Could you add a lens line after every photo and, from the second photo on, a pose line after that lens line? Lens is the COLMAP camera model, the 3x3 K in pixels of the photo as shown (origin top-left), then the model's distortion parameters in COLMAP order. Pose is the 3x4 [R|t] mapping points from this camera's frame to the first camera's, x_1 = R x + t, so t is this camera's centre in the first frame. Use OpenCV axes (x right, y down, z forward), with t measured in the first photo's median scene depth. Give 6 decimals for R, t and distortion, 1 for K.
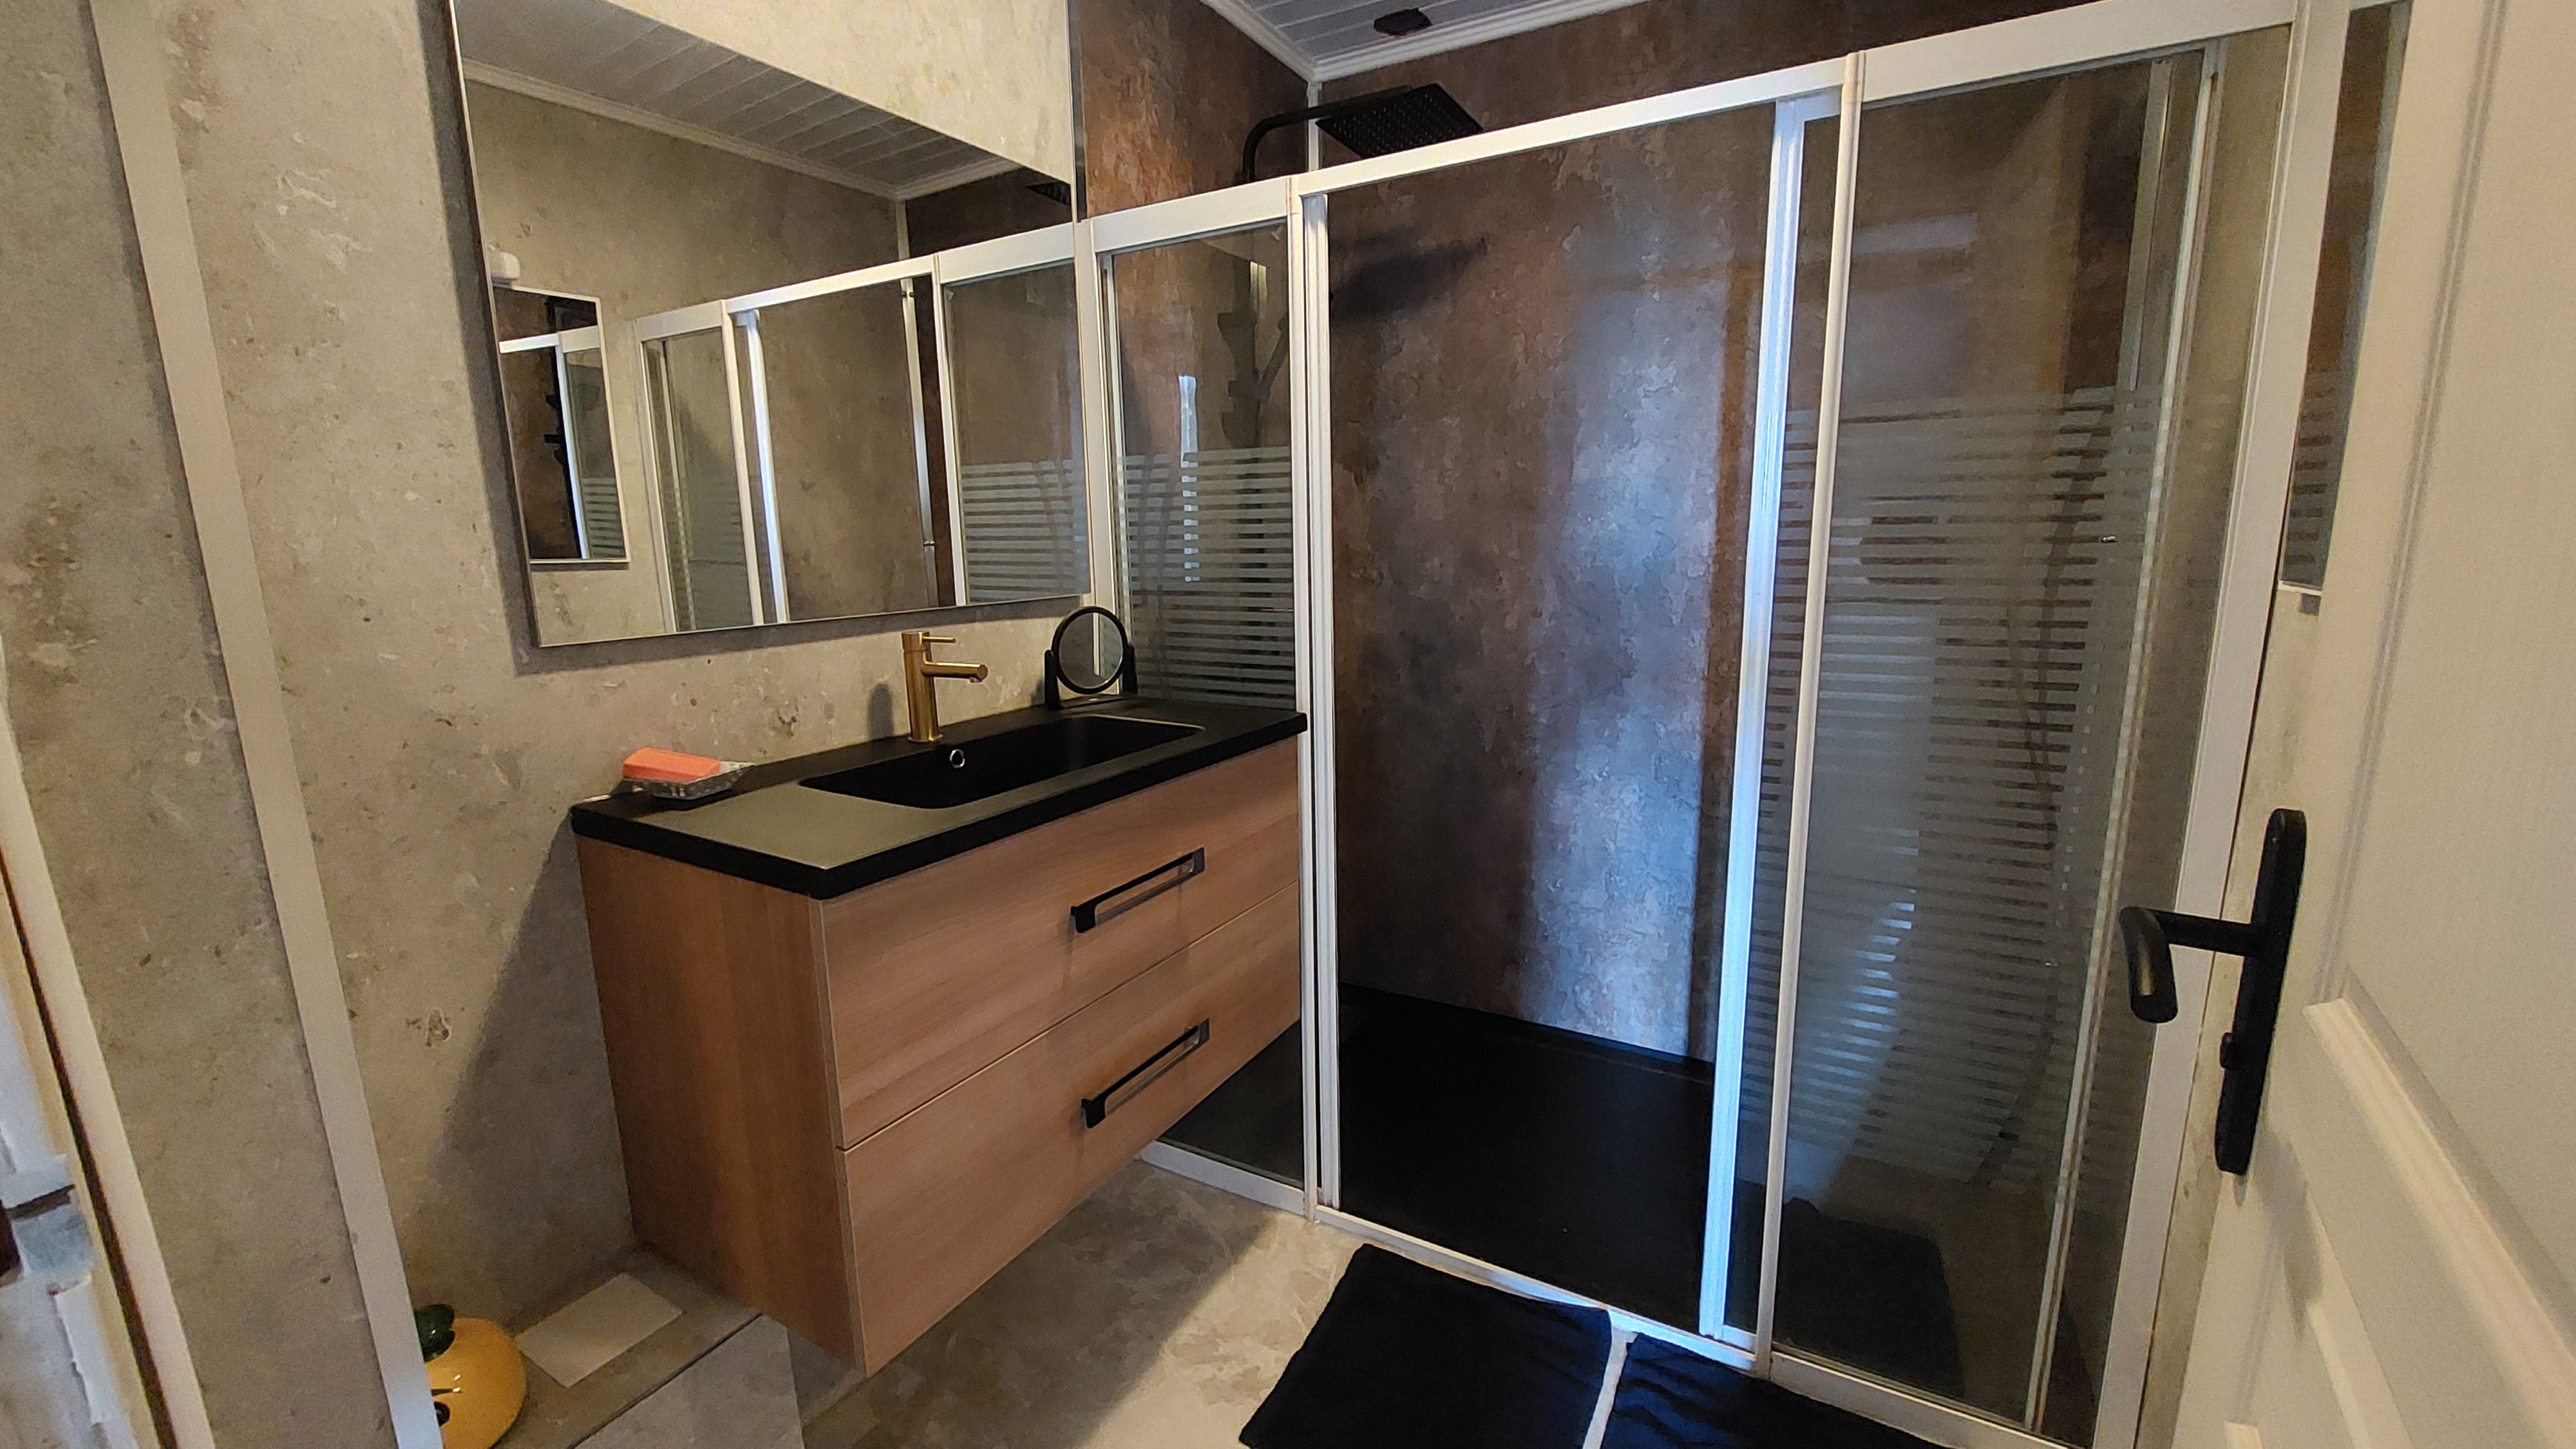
lens RADIAL K [[1023.0, 0, 1291.2], [0, 1023.0, 718.7], [0, 0, 1]] dist [-0.010306, -0.001122]
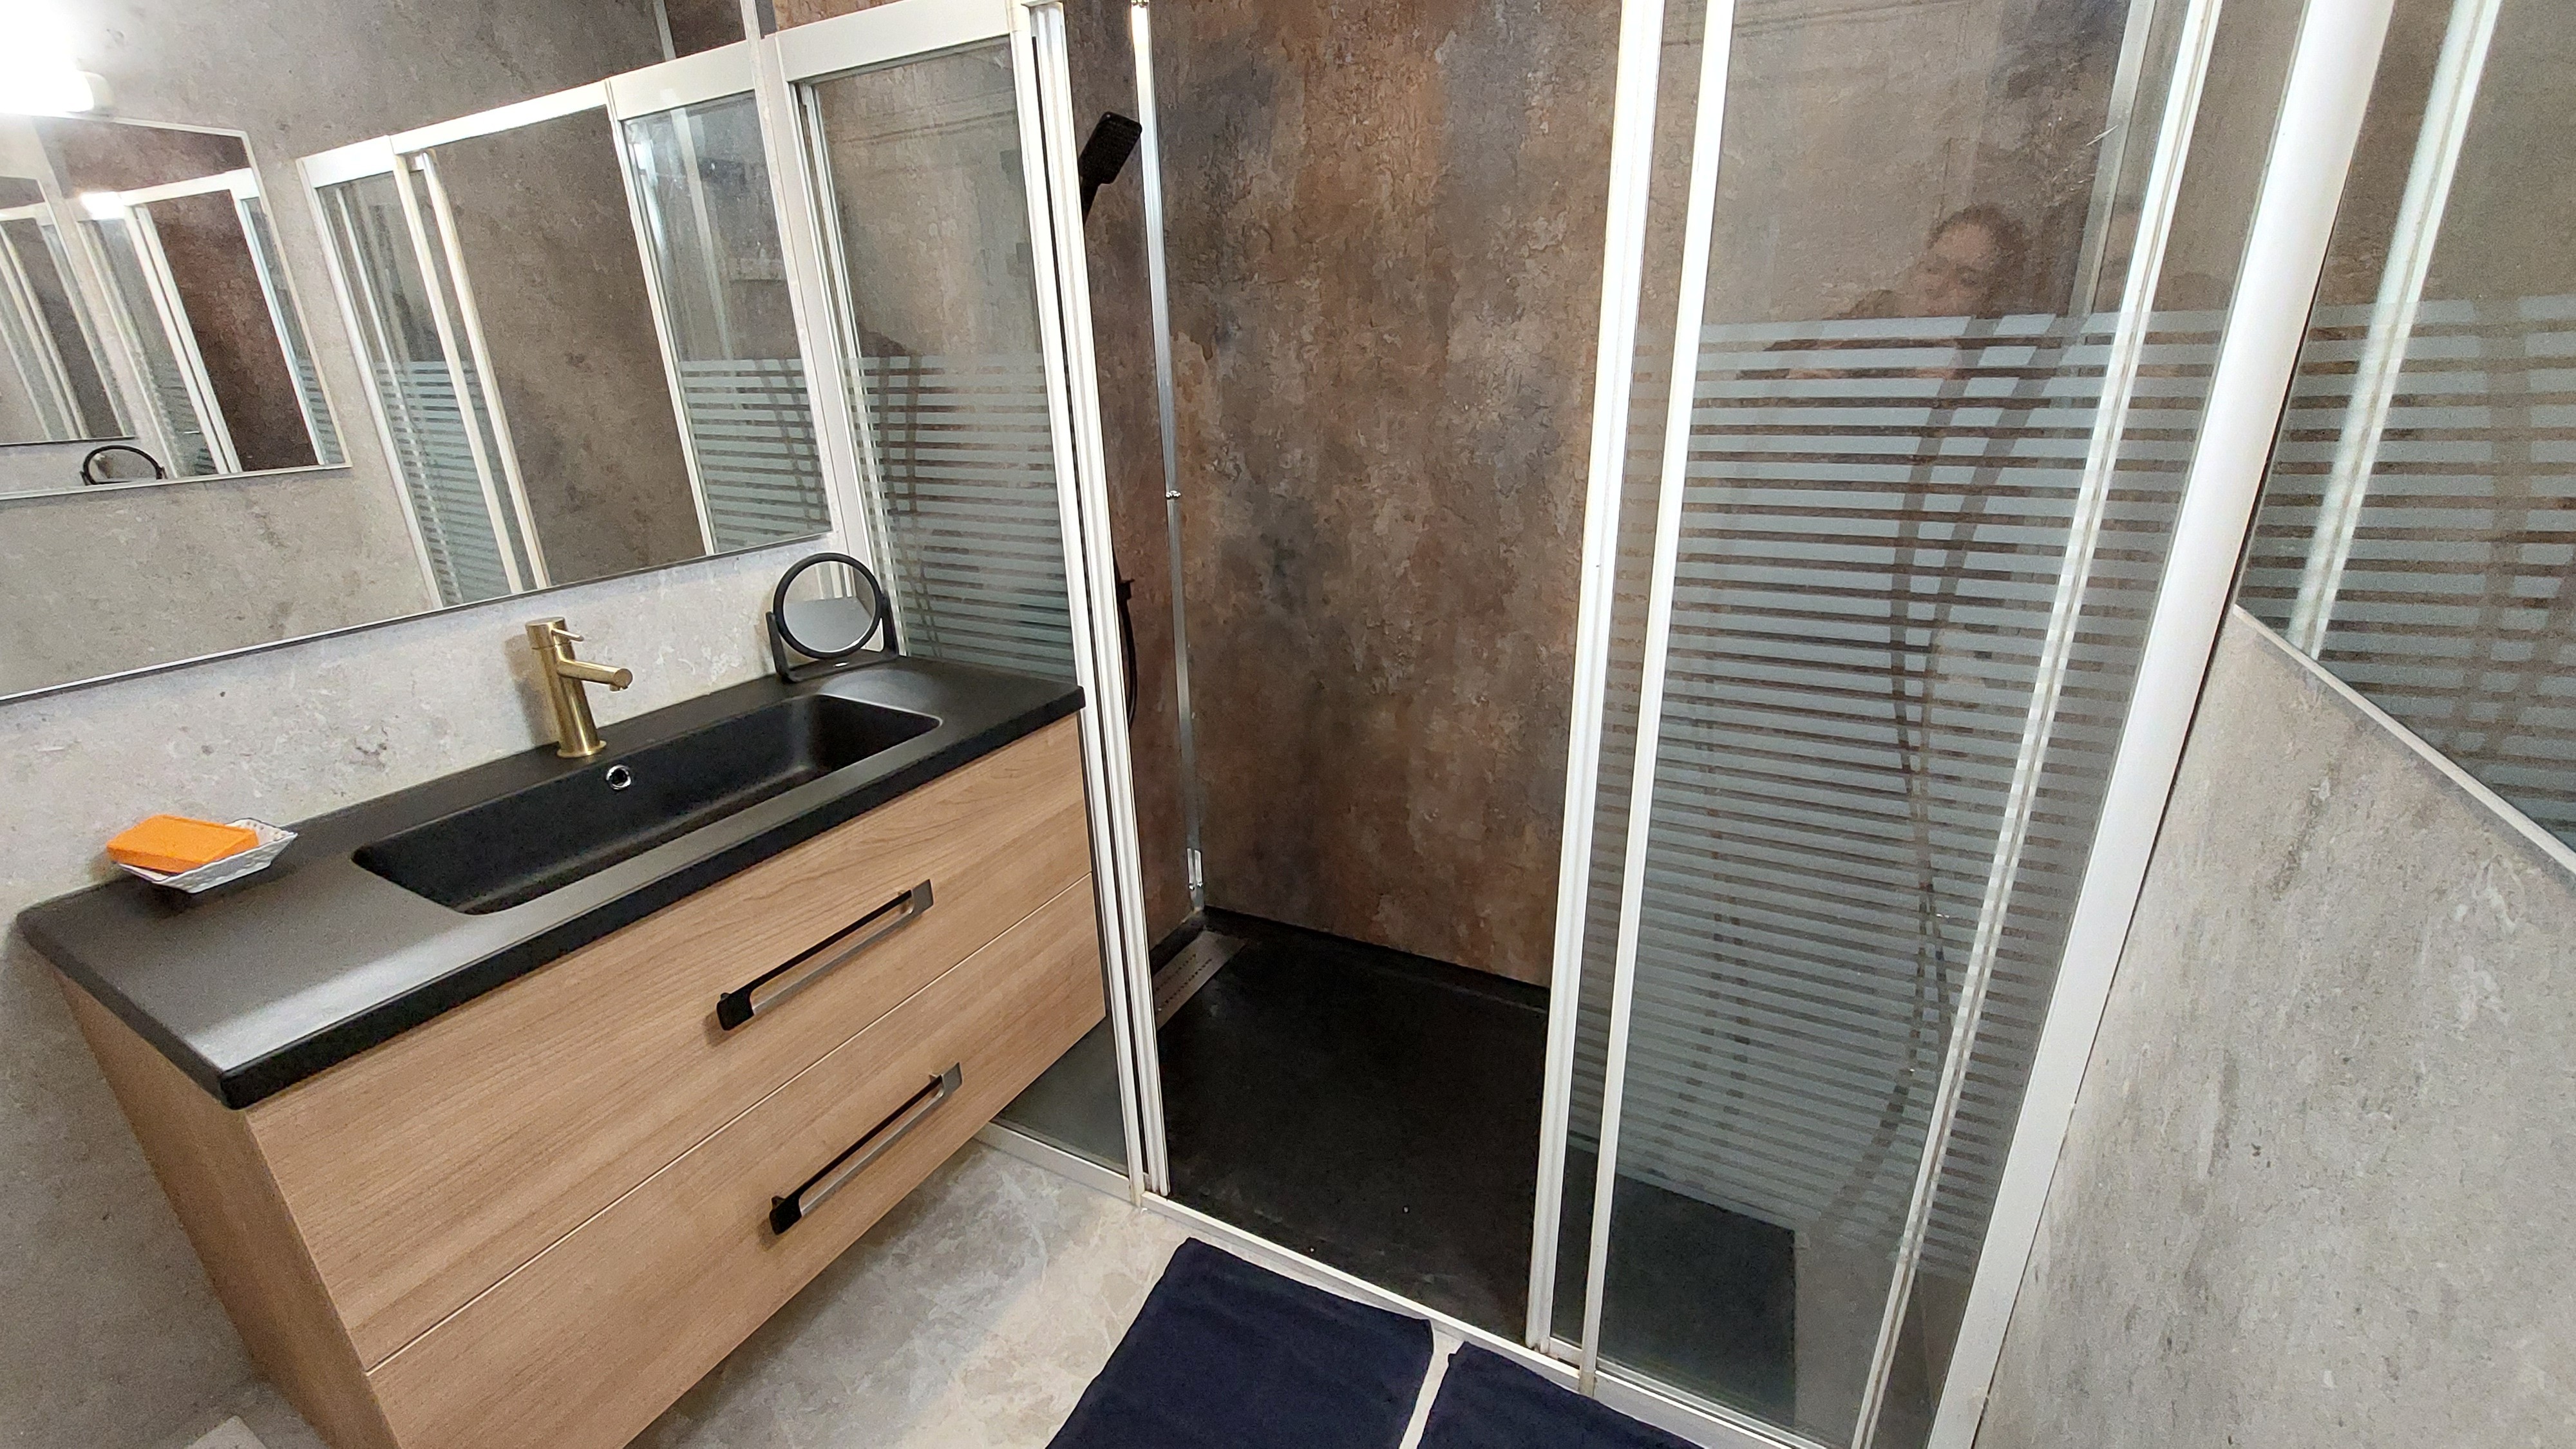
lens RADIAL K [[1023.0, 0, 1286.5], [0, 1023.0, 730.9], [0, 0, 1]] dist [-0.010306, -0.001122]
pose [[0.999279, -0.021830, 0.031052, 0.138929], [0.016106, 0.984633, 0.173892, -0.101342], [-0.034371, -0.173267, 0.984275, 0.152331]]
